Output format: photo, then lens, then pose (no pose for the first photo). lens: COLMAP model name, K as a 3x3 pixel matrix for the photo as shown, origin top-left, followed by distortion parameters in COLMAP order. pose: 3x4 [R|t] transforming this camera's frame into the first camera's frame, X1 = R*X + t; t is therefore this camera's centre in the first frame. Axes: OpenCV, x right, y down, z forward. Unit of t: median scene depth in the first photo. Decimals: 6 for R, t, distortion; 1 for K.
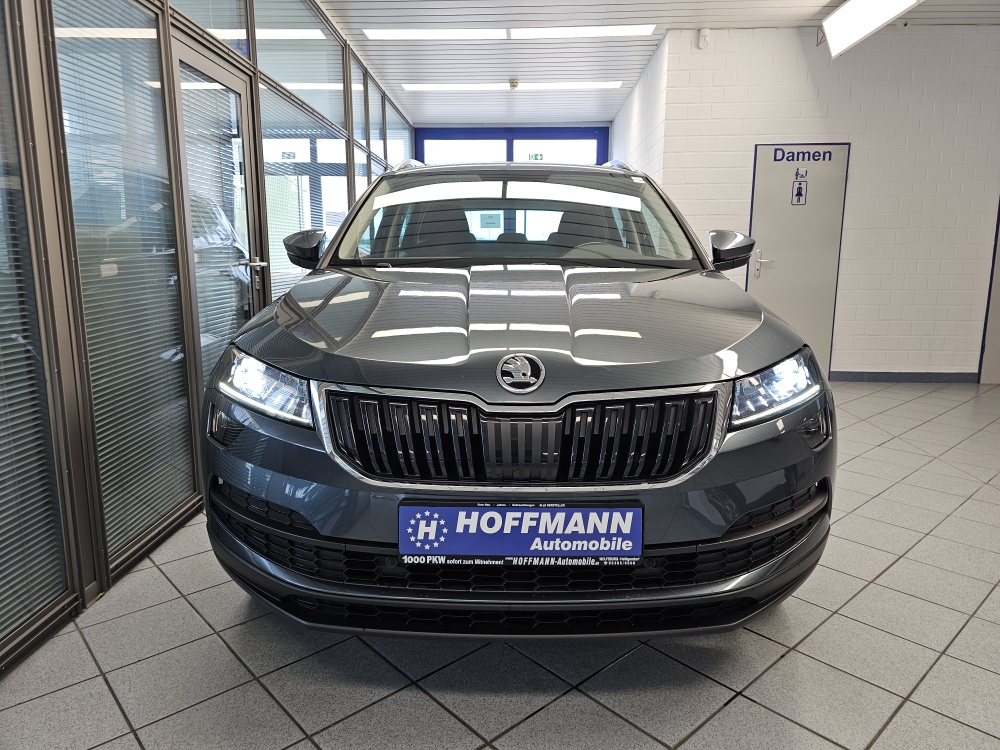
lens RADIAL K [[673.5, 0, 507.7], [0, 673.5, 373.9], [0, 0, 1]] dist [0.032279, -0.043070]
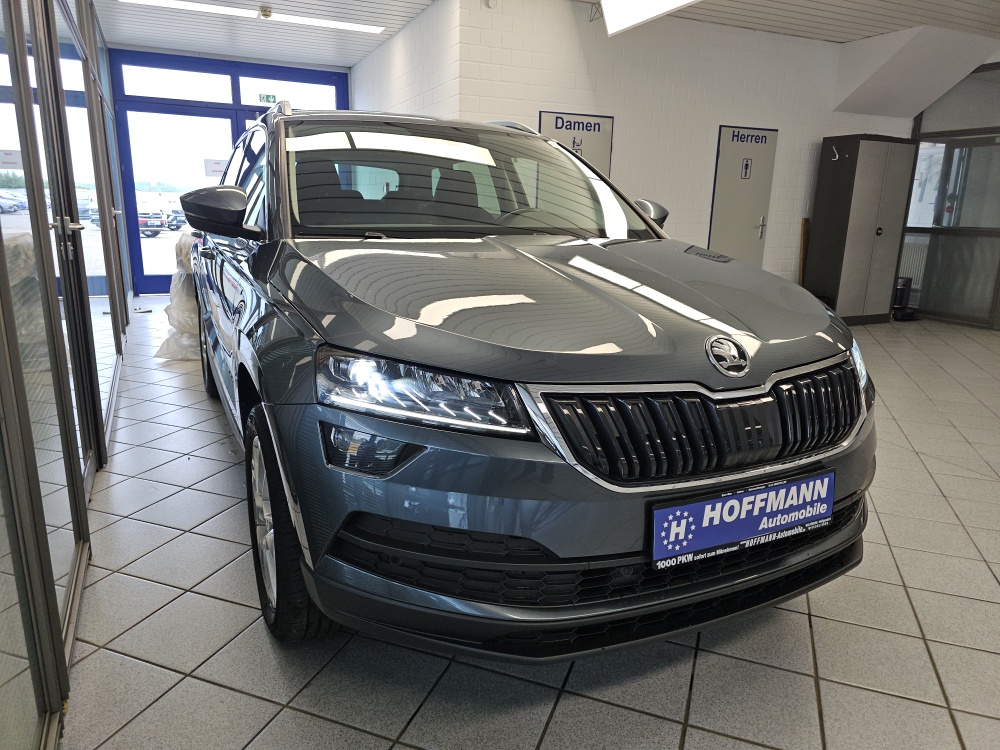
lens RADIAL K [[673.5, 0, 507.7], [0, 673.5, 373.9], [0, 0, 1]] dist [0.032279, -0.043070]
pose [[0.888665, -0.090357, 0.449566, -0.740340], [0.060062, 0.994884, 0.081233, -0.080020], [-0.454606, -0.045187, 0.889546, 0.270638]]
